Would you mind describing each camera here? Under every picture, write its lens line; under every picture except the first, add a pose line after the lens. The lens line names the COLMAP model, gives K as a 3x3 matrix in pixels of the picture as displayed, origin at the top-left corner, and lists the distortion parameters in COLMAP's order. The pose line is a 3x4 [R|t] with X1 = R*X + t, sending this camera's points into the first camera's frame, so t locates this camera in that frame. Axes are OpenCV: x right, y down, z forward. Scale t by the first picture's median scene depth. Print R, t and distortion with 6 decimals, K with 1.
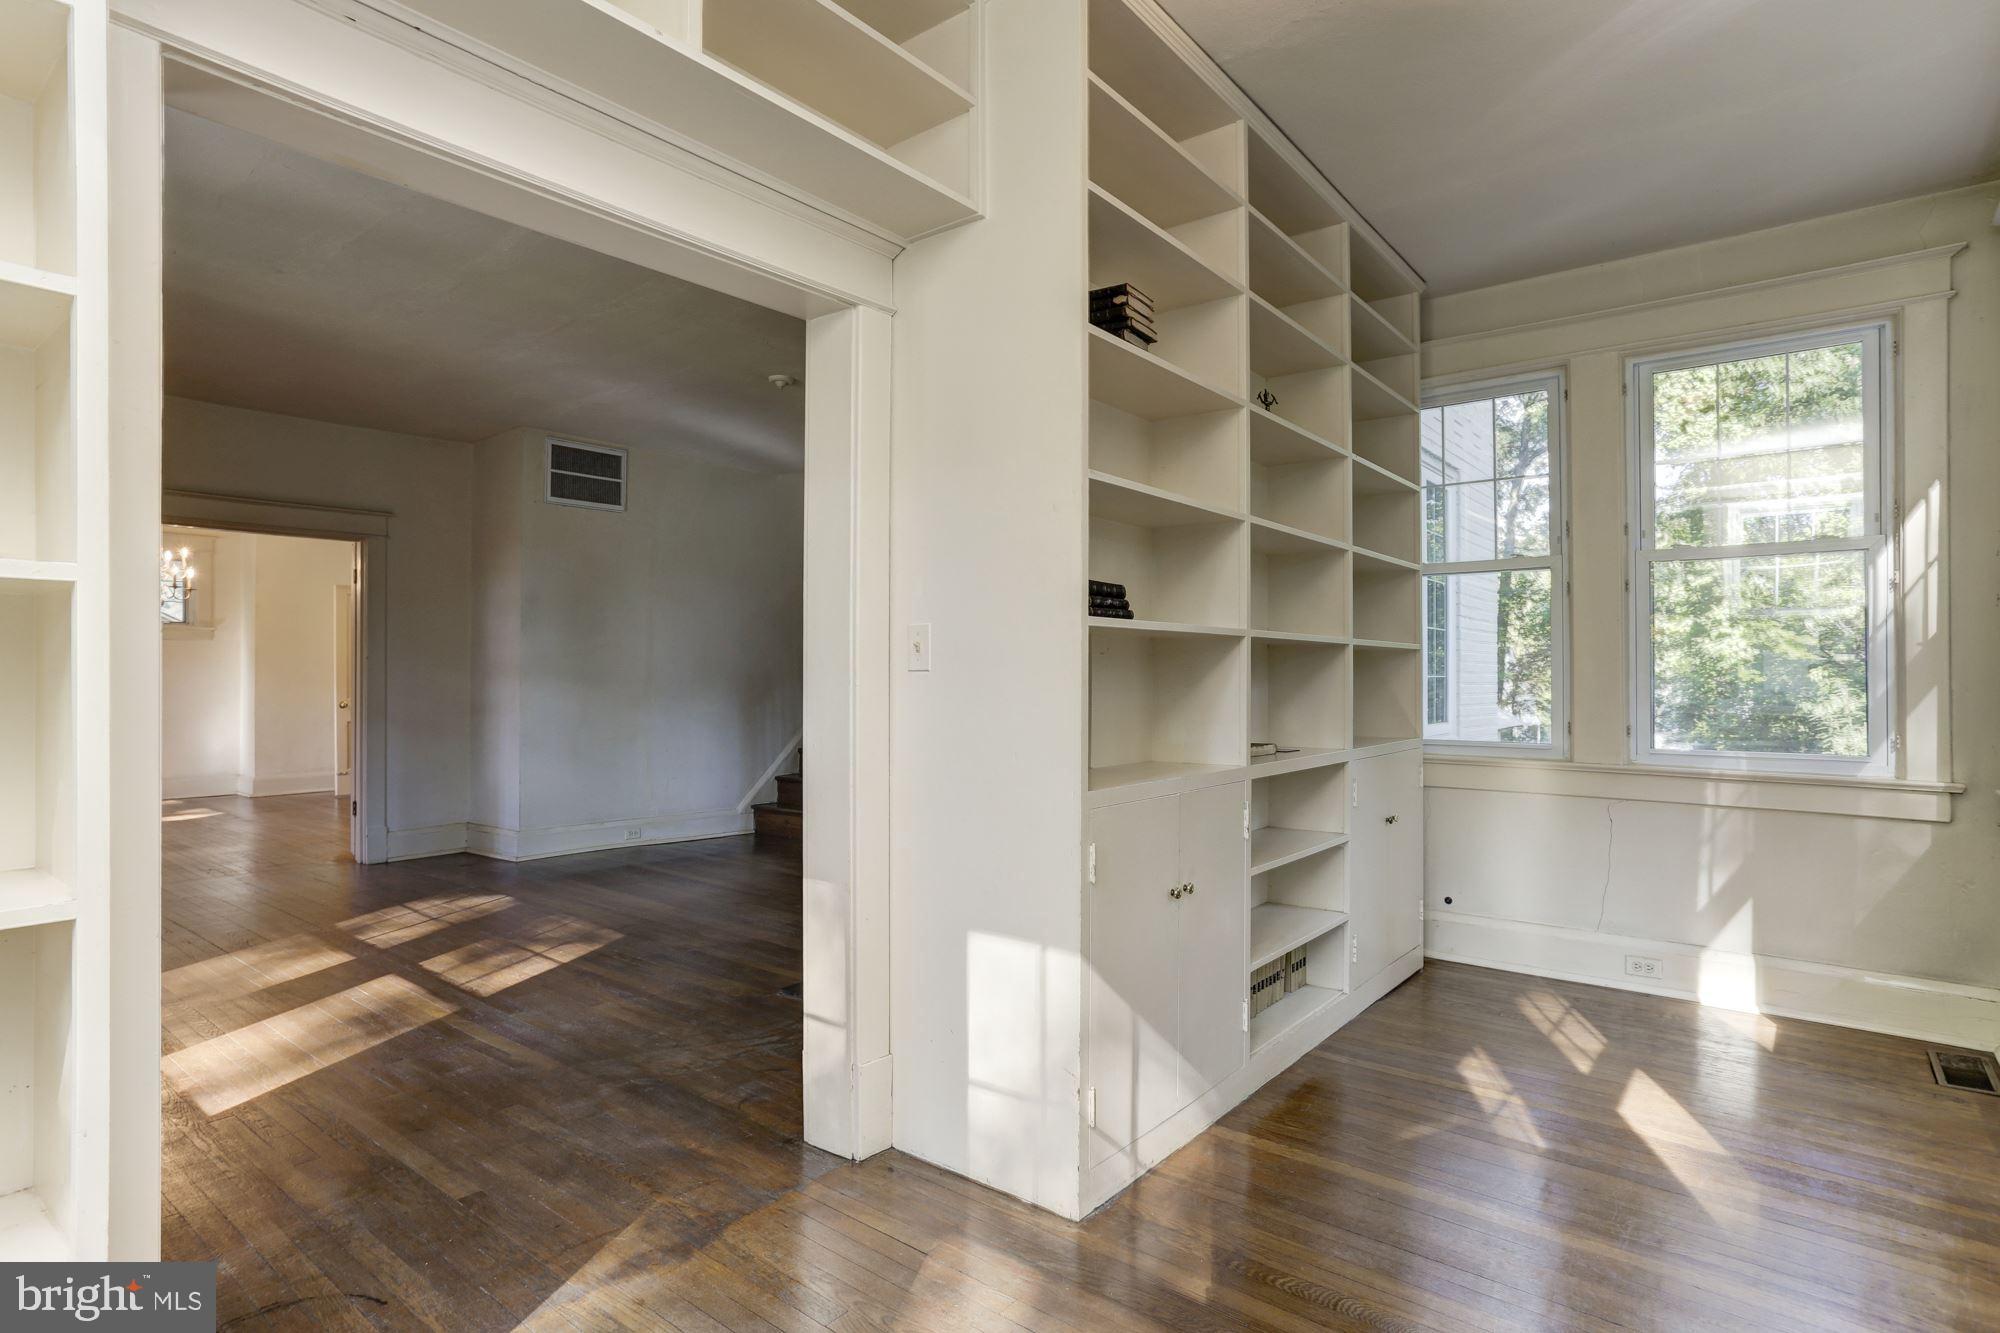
lens RADIAL K [[1025.6, 0, 985.6], [0, 1025.6, 677.6], [0, 0, 1]] dist [-0.011019, 0.004020]
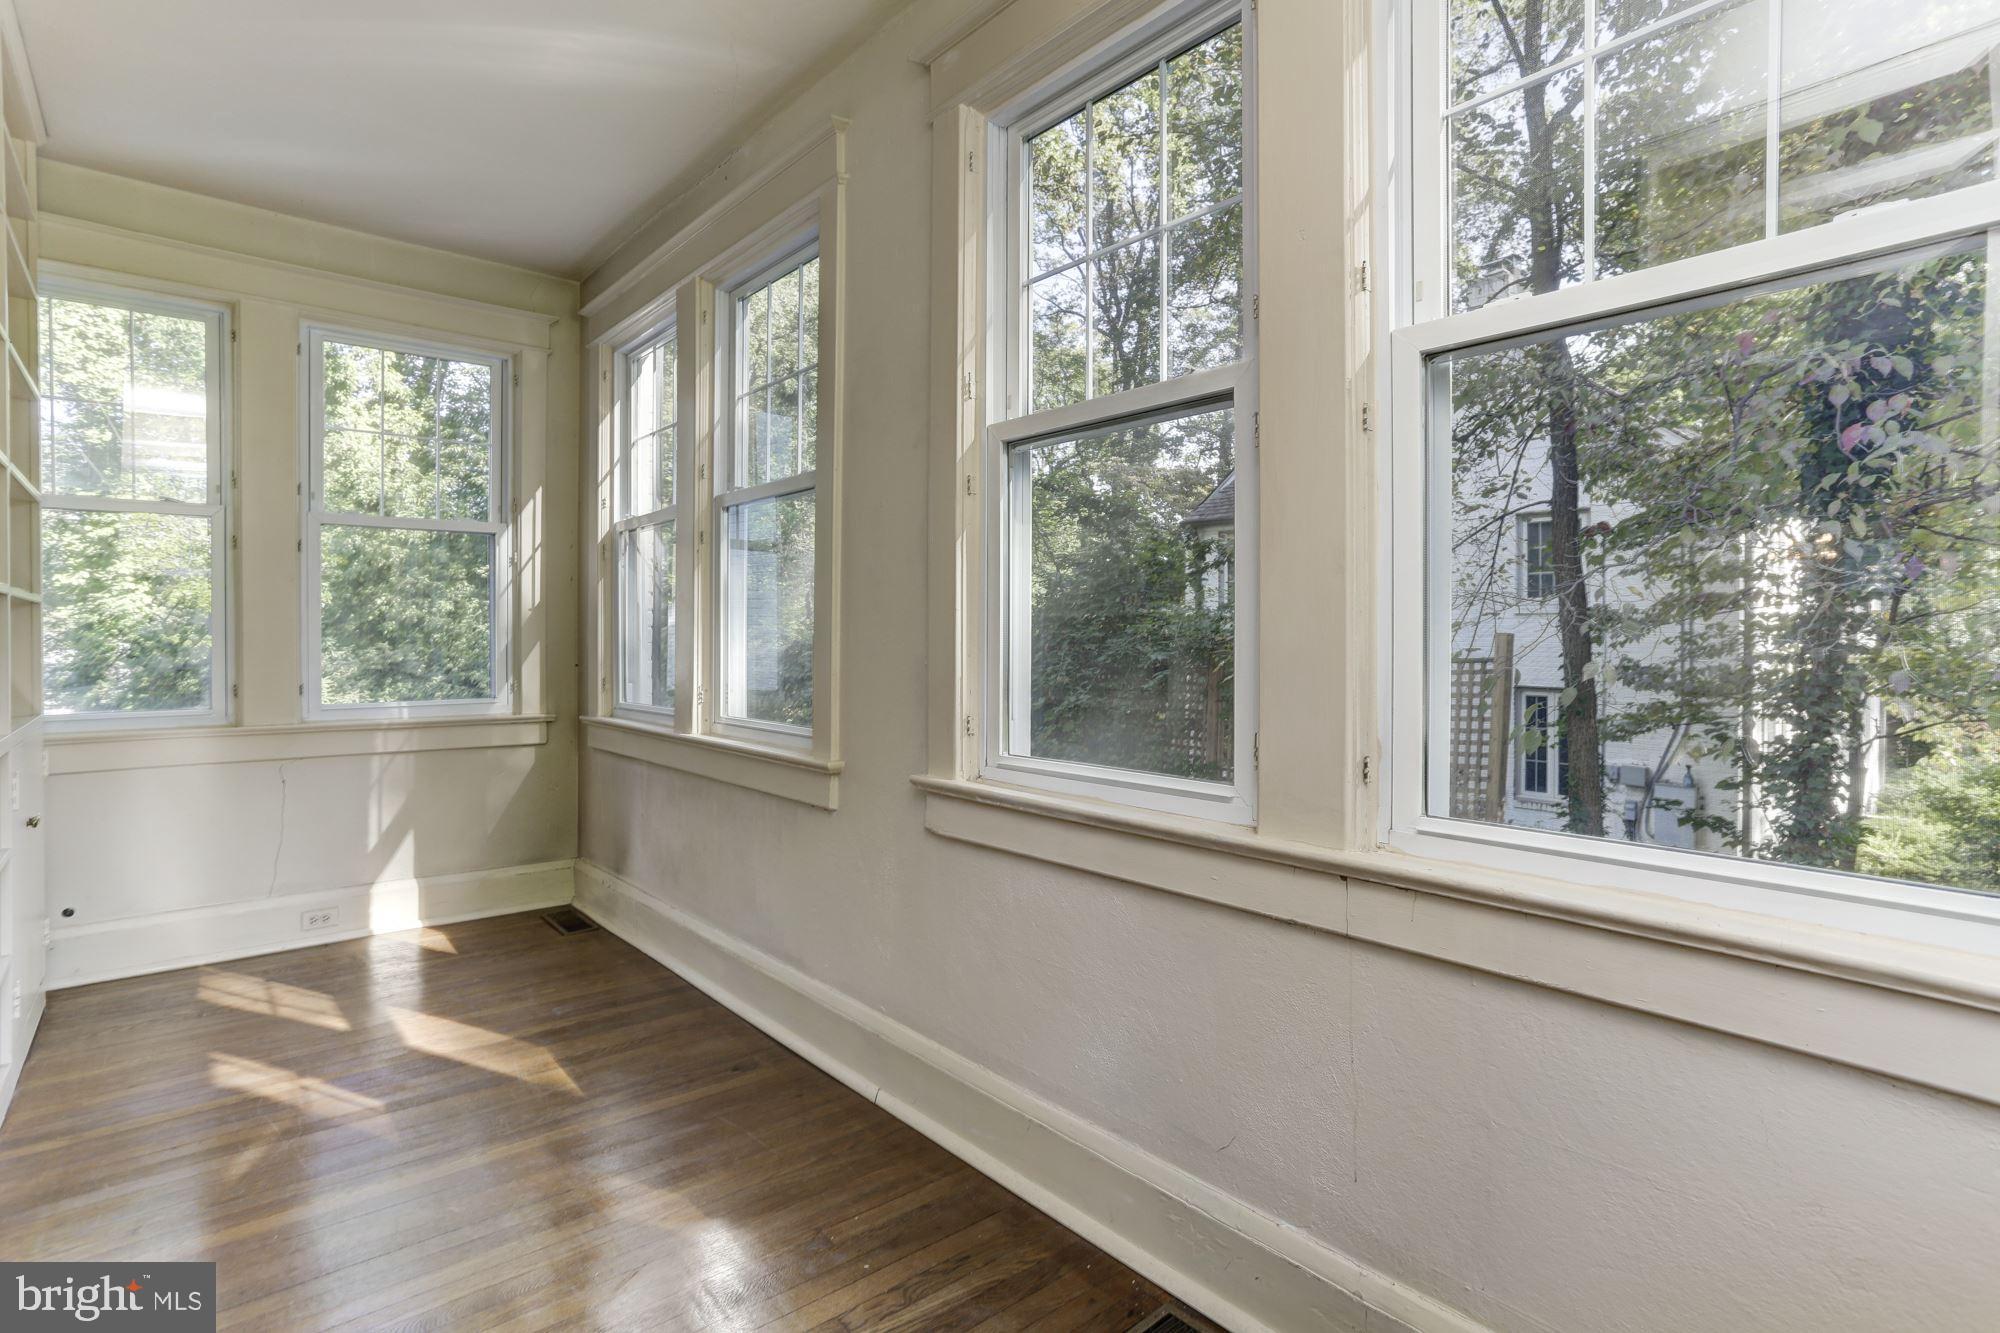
lens RADIAL K [[975.8, 0, 1006.8], [0, 975.8, 654.3], [0, 0, 1]] dist [-0.032361, 0.014905]
pose [[0.177840, -0.024498, 0.983755, -0.170272], [0.003638, 0.999700, 0.024238, -0.002832], [-0.984053, -0.000731, 0.177875, 0.144414]]
